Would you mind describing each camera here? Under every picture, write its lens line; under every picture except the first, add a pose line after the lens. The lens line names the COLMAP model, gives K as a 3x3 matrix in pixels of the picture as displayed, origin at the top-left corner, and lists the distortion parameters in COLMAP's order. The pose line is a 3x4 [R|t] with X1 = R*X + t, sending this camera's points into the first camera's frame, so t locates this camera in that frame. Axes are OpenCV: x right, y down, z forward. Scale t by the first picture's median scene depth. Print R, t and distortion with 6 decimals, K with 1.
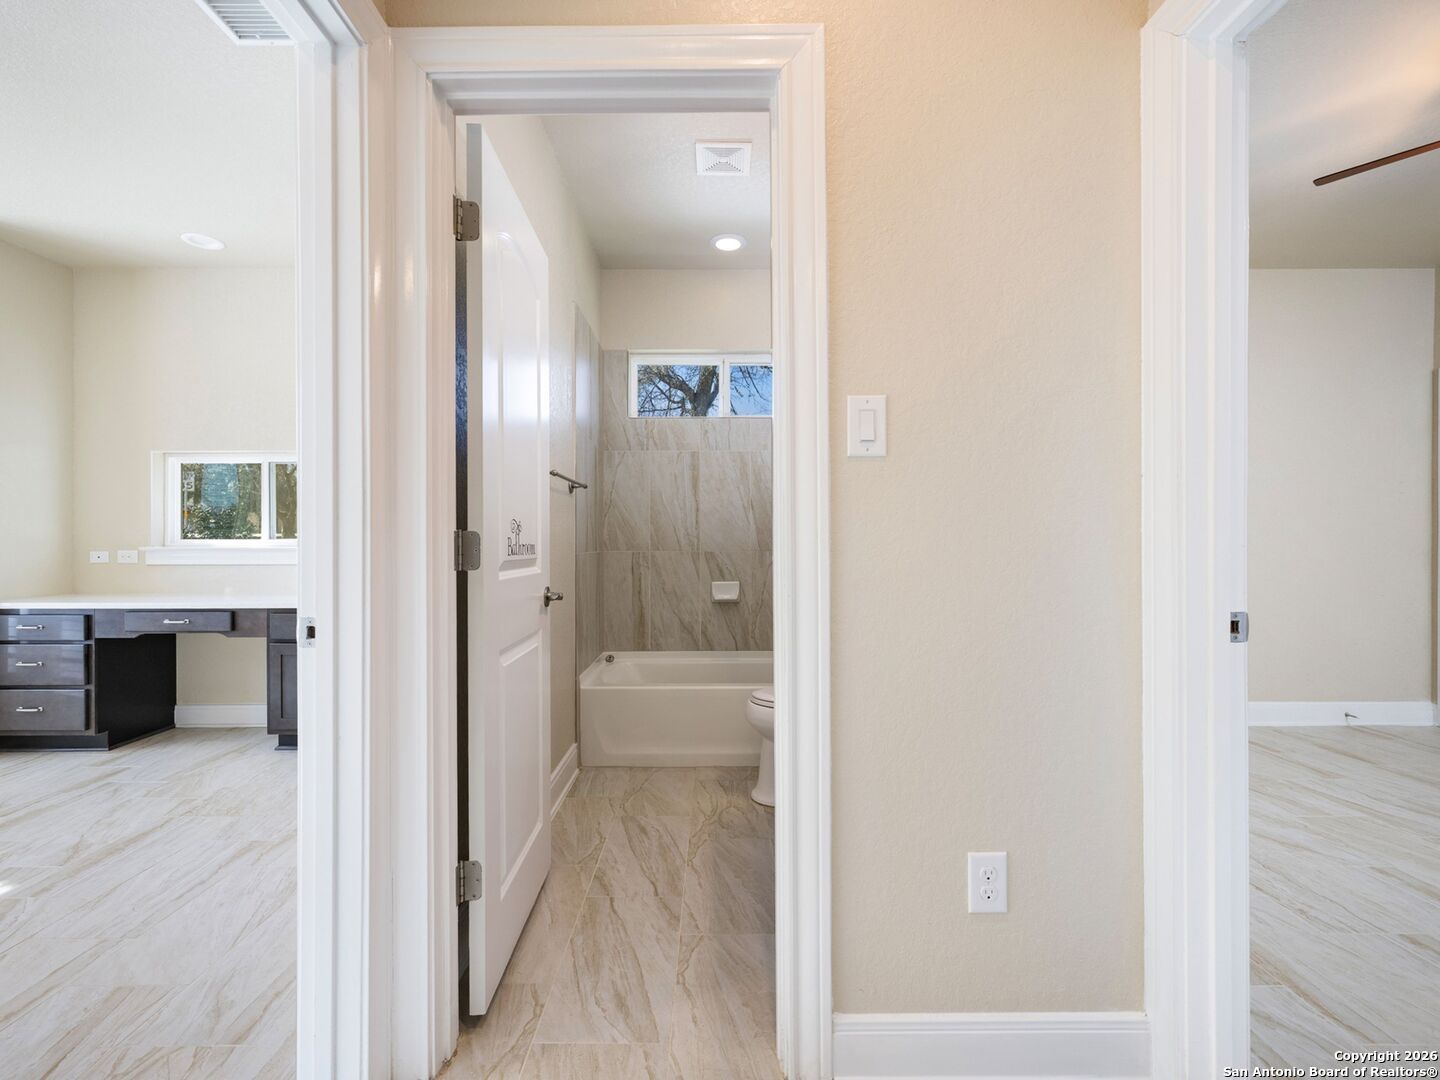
lens RADIAL K [[658.4, 0, 723.2], [0, 658.4, 545.6], [0, 0, 1]] dist [-0.001711, 0.000123]
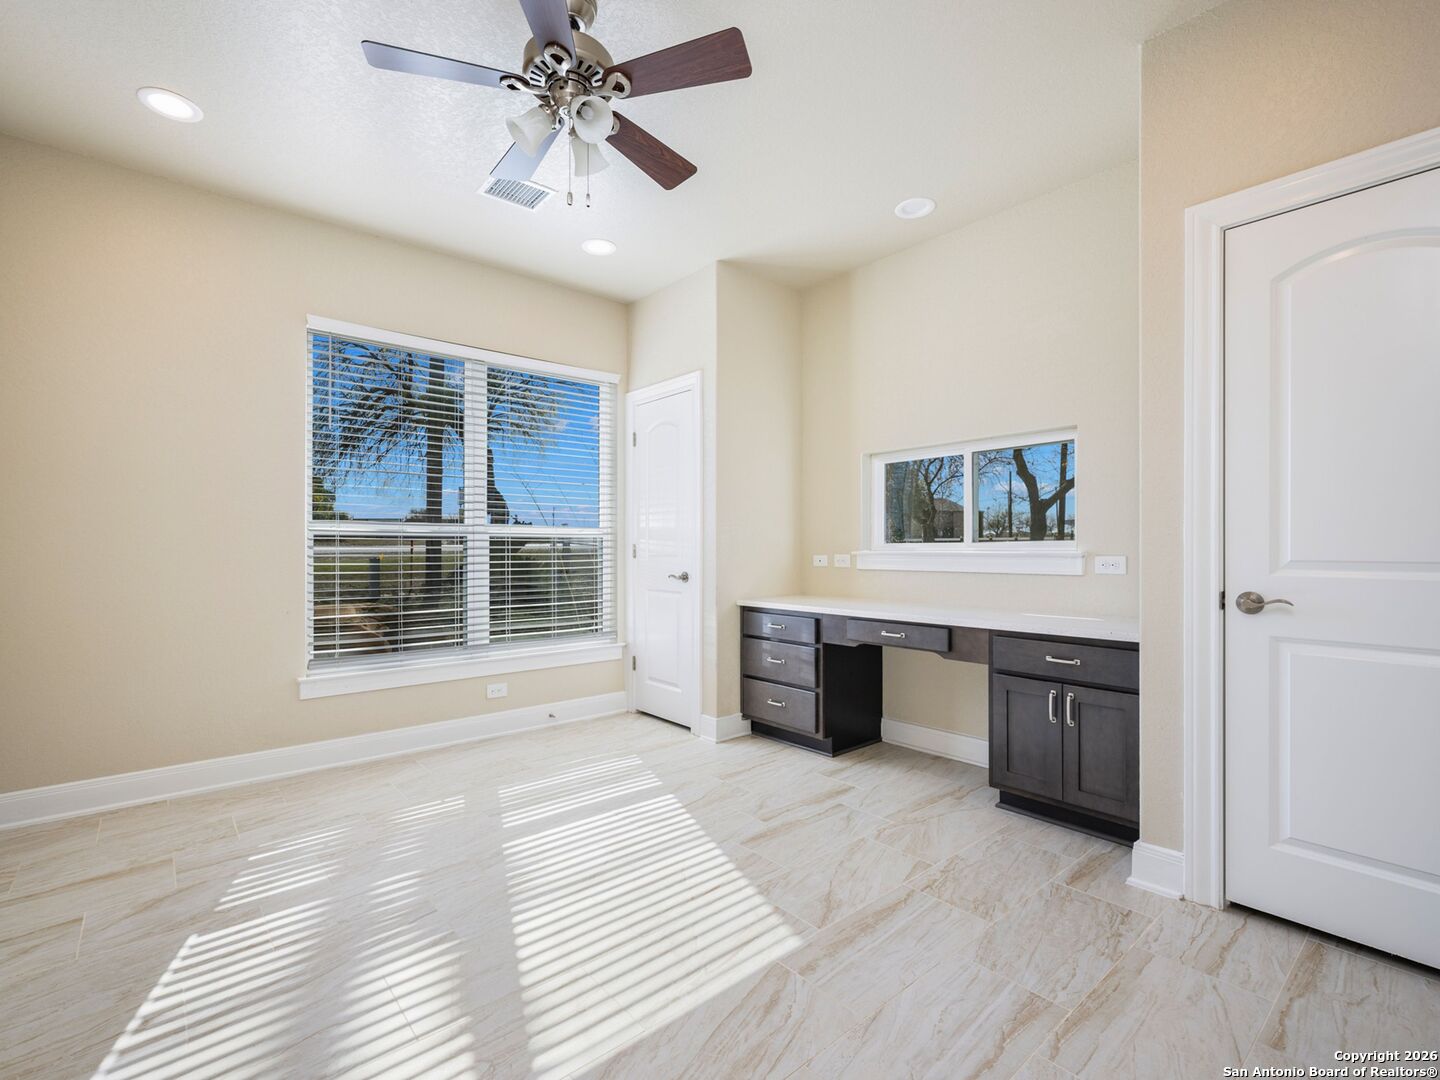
lens RADIAL K [[658.4, 0, 720.7], [0, 658.4, 545.2], [0, 0, 1]] dist [-0.001711, 0.000123]
pose [[0.647595, -0.004069, -0.761974, -0.294542], [-0.000560, 0.999983, -0.005816, -0.001055], [0.761984, 0.004193, 0.647582, 0.234529]]
